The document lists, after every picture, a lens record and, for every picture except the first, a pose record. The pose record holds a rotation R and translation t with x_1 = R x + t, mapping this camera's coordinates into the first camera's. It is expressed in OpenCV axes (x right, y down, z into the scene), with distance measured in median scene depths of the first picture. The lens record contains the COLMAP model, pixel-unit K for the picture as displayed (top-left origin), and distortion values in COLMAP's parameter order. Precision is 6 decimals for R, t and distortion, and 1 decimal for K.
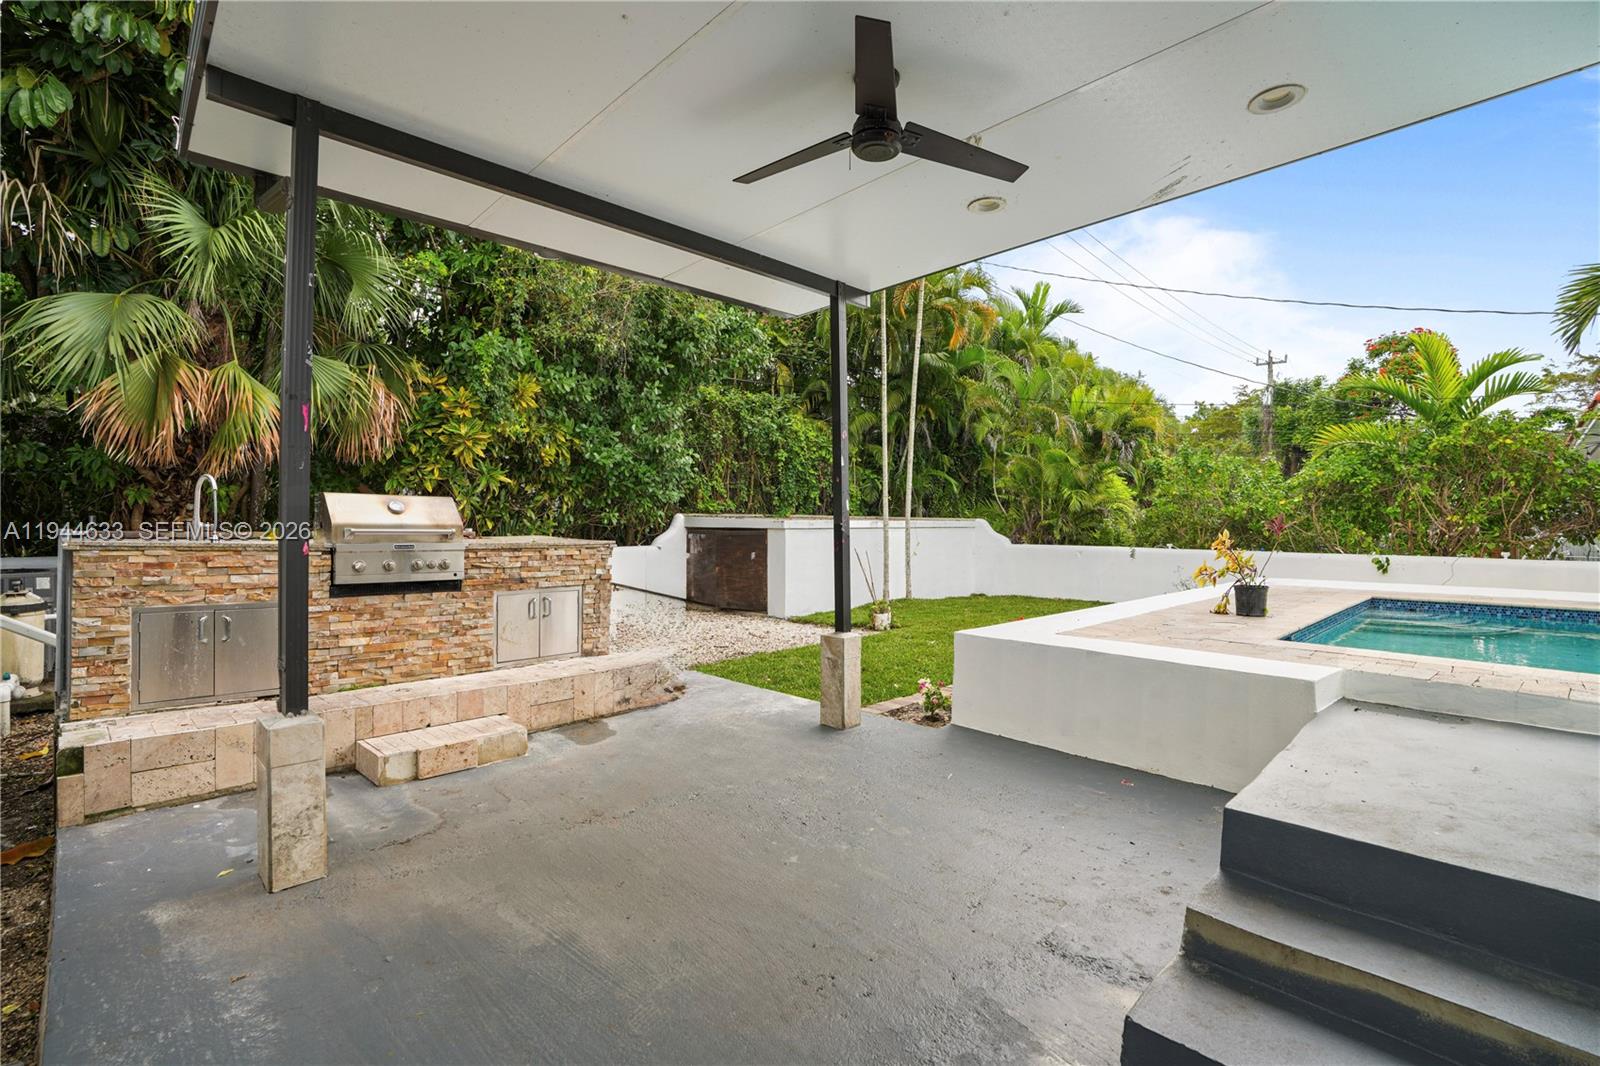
lens RADIAL K [[744.2, 0, 802.8], [0, 744.2, 528.4], [0, 0, 1]] dist [-0.042390, 0.007864]
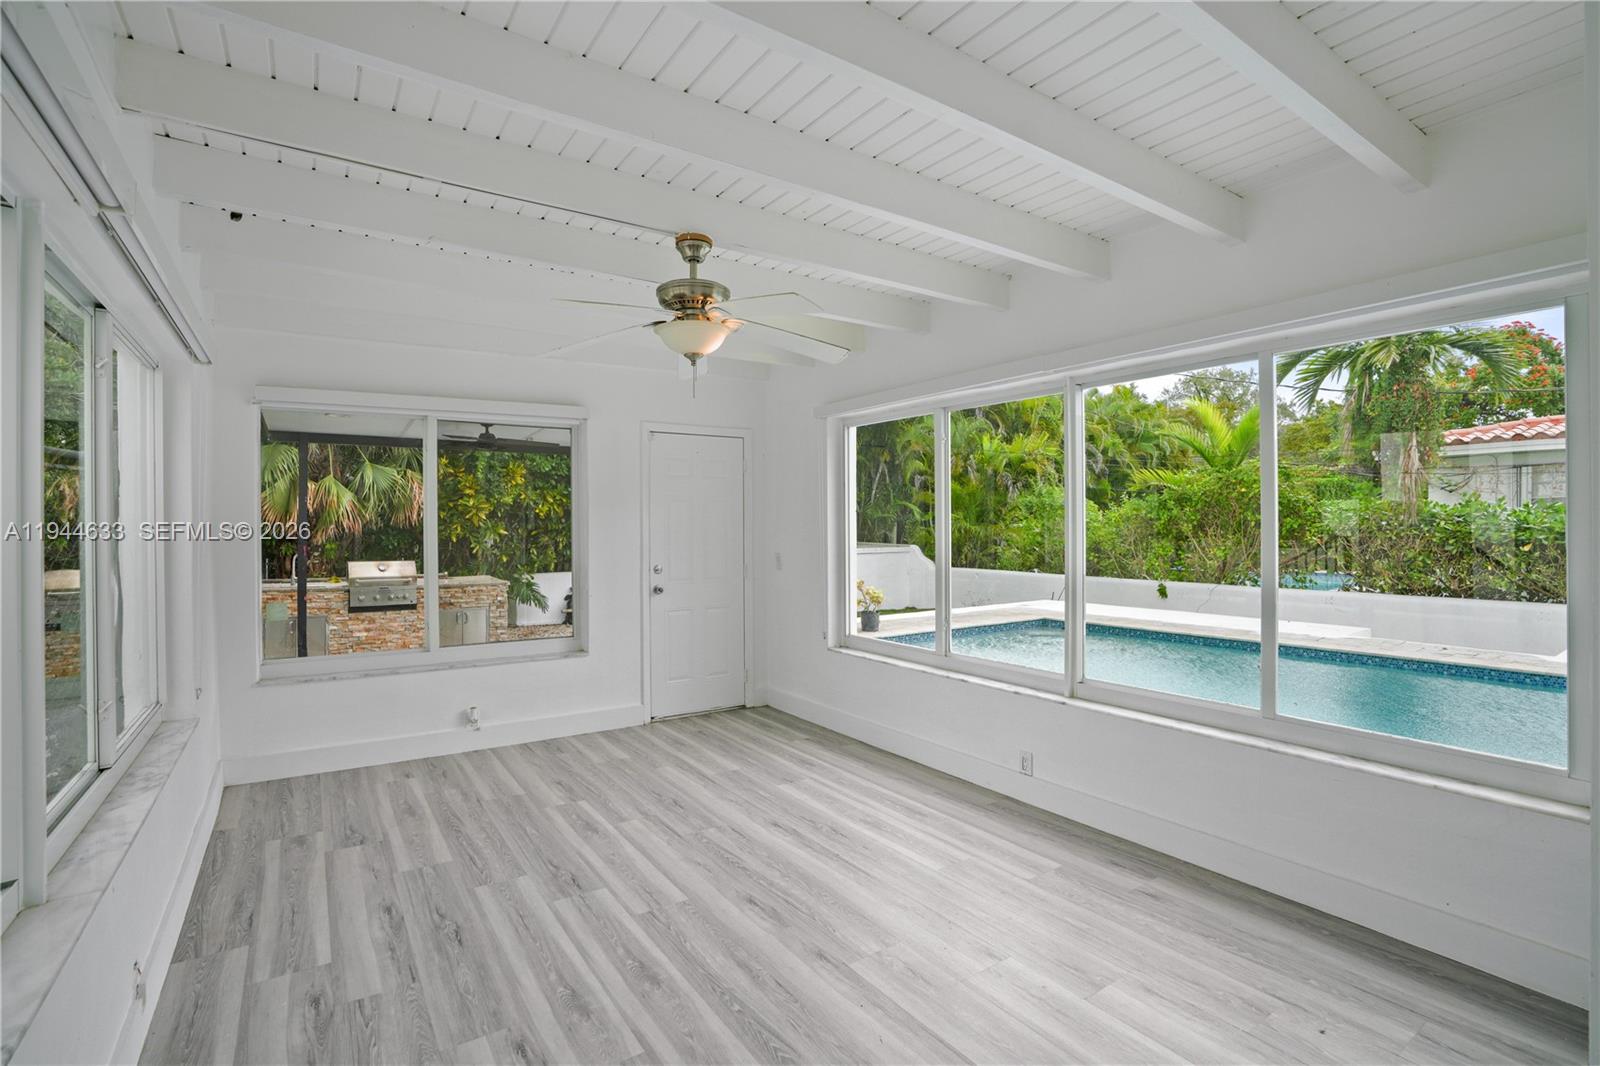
lens RADIAL K [[744.2, 0, 799.7], [0, 744.2, 531.7], [0, 0, 1]] dist [-0.042390, 0.007864]
pose [[0.984057, -0.007788, -0.177683, 0.858207], [0.007688, 0.999970, -0.001248, -0.108354], [0.177687, -0.000138, 0.984087, -0.718363]]
